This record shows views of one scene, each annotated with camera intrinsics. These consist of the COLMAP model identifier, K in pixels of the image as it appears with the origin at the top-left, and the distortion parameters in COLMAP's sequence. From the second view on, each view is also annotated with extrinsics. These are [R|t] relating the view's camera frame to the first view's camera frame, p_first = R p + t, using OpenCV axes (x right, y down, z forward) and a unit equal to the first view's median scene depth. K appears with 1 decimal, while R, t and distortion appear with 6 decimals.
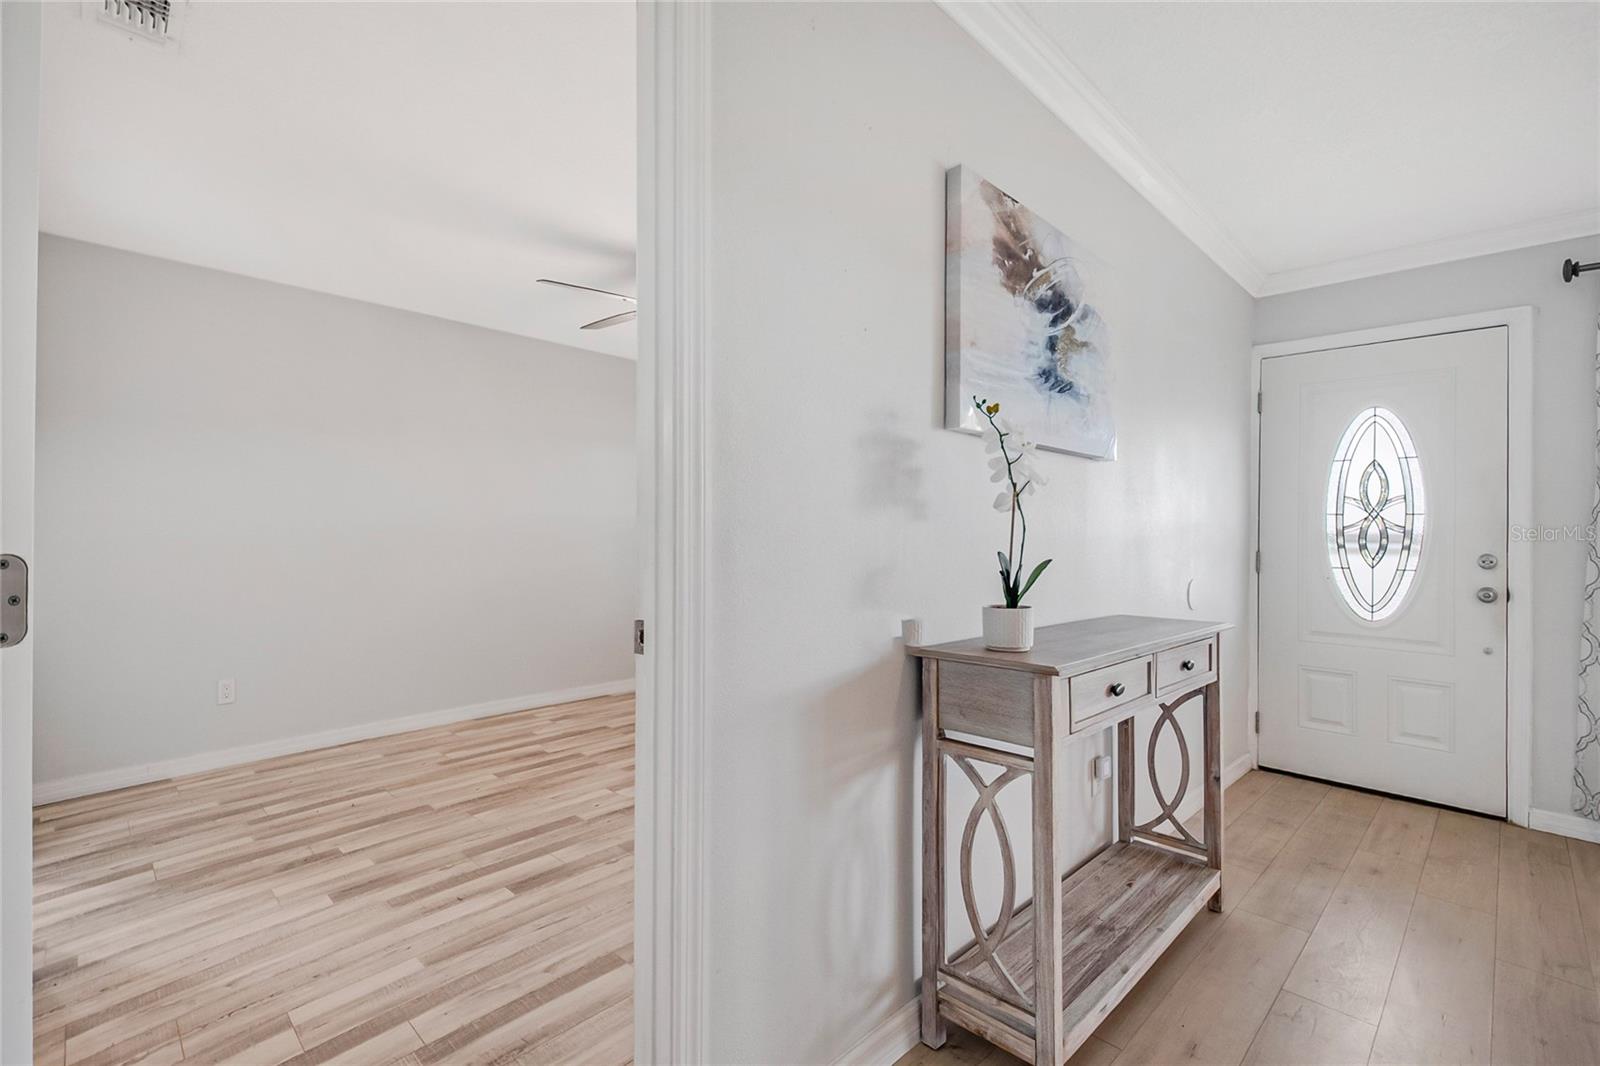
lens RADIAL K [[705.0, 0, 821.1], [0, 705.0, 529.3], [0, 0, 1]] dist [0.016992, -0.011929]
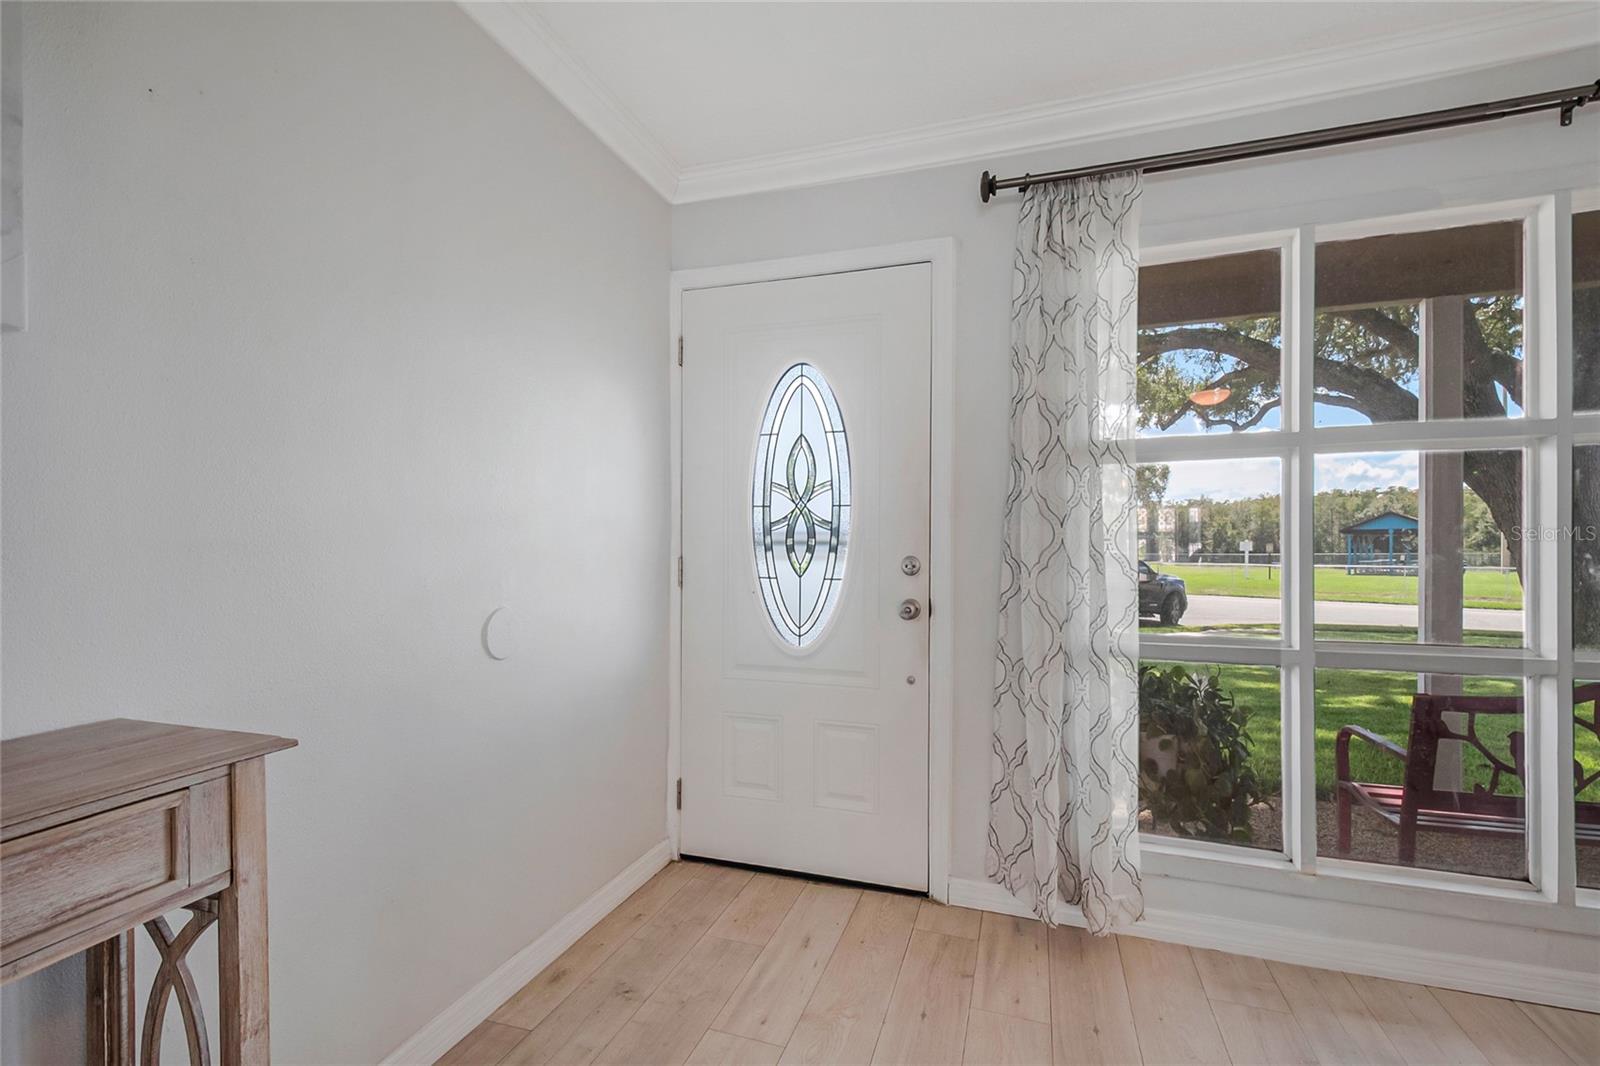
lens RADIAL K [[705.0, 0, 795.1], [0, 705.0, 557.4], [0, 0, 1]] dist [0.016992, -0.011929]
pose [[0.894580, -0.019175, 0.446497, 0.447344], [0.005690, 0.999487, 0.031524, 0.010025], [-0.446872, -0.025660, 0.894230, 0.338069]]
